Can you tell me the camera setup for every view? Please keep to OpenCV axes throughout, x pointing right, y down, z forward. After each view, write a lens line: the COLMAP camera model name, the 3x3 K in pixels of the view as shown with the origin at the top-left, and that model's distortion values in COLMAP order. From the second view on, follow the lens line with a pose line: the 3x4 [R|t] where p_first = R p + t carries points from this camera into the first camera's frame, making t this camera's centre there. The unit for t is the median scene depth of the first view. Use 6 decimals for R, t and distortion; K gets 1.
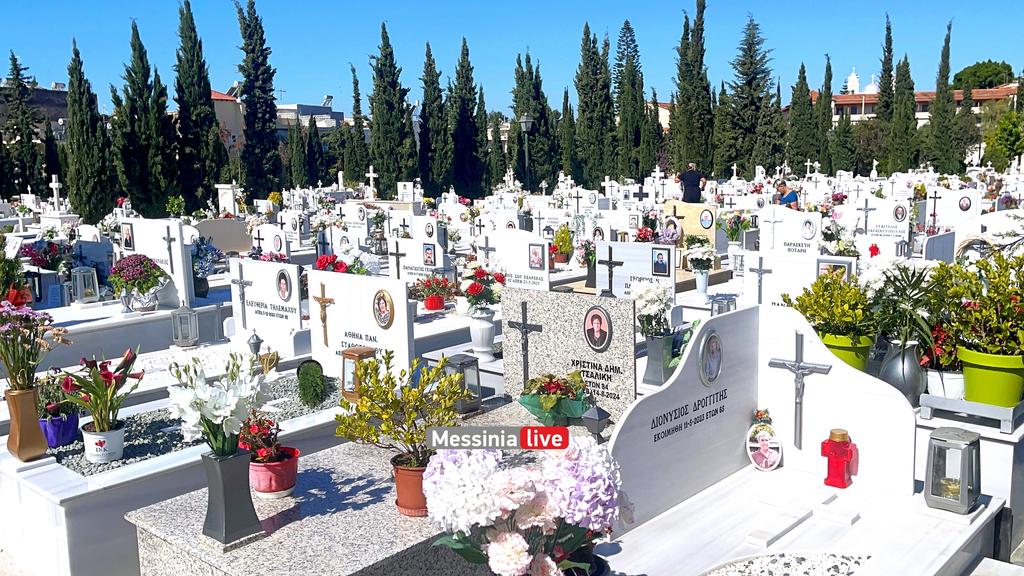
lens RADIAL K [[891.4, 0, 512.0], [0, 891.4, 288.0], [0, 0, 1]] dist [0.082459, -0.083108]
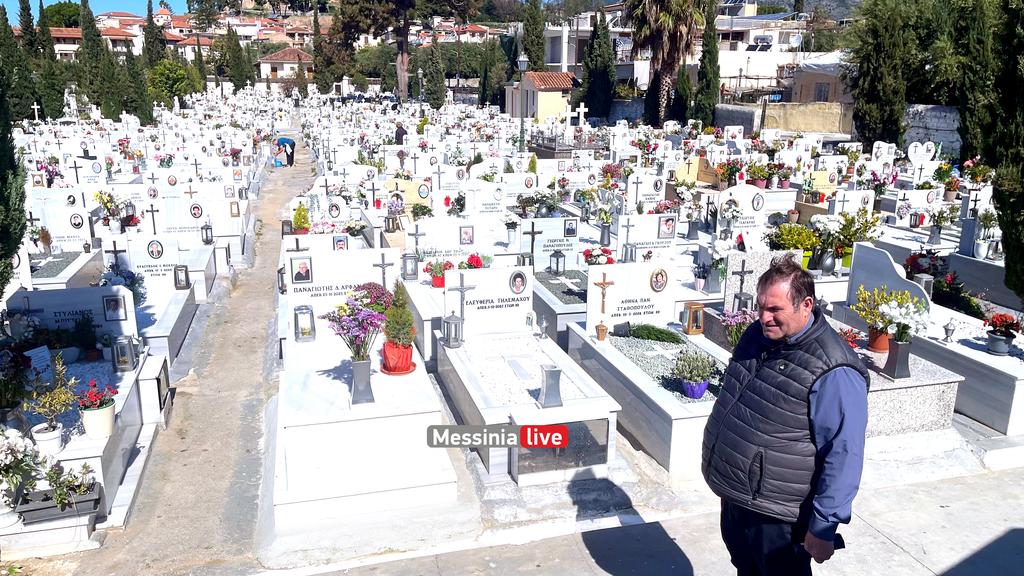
lens RADIAL K [[783.8, 0, 510.8], [0, 783.8, 287.5], [0, 0, 1]] dist [0.067857, -0.088977]
pose [[0.549816, -0.191693, 0.812992, -0.190657], [0.105853, 0.981453, 0.159827, -0.028938], [-0.828551, -0.001818, 0.559910, 0.053640]]
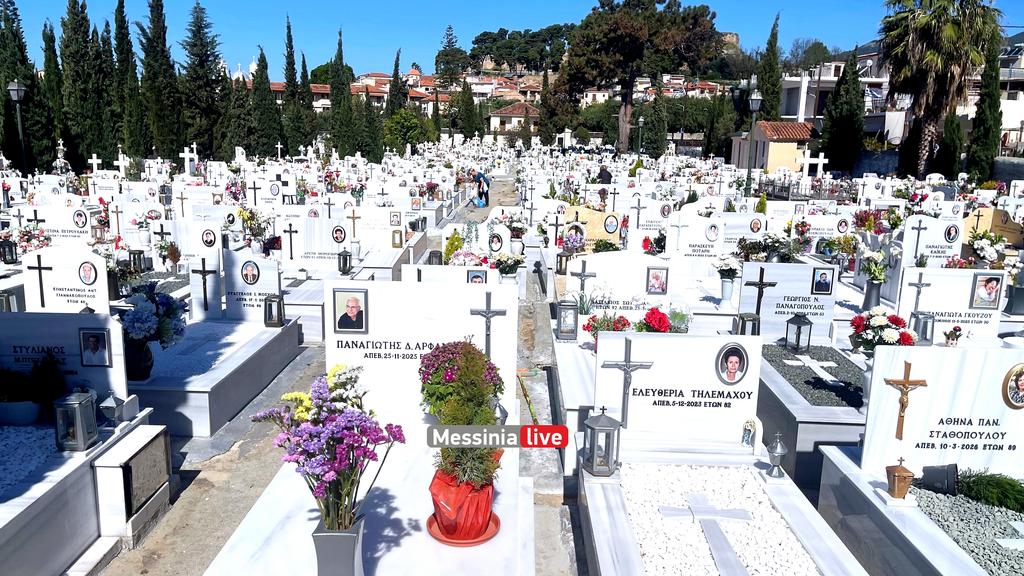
lens RADIAL K [[783.8, 0, 510.8], [0, 783.8, 287.5], [0, 0, 1]] dist [0.067857, -0.088977]
pose [[0.756544, -0.088595, 0.647914, -0.126645], [0.057702, 0.995960, 0.068811, -0.019050], [-0.651392, -0.014673, 0.758599, 0.096767]]
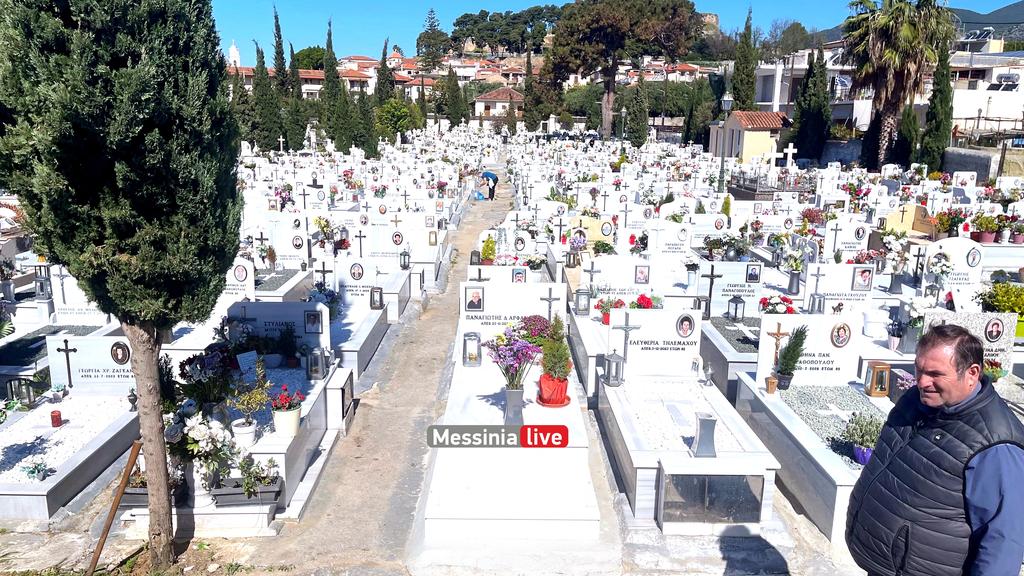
lens RADIAL K [[783.8, 0, 510.8], [0, 783.8, 287.5], [0, 0, 1]] dist [0.067857, -0.088977]
pose [[0.741381, -0.113486, 0.661420, -0.188758], [0.068641, 0.993252, 0.093483, -0.029040], [-0.667565, -0.023906, 0.744167, 0.047324]]
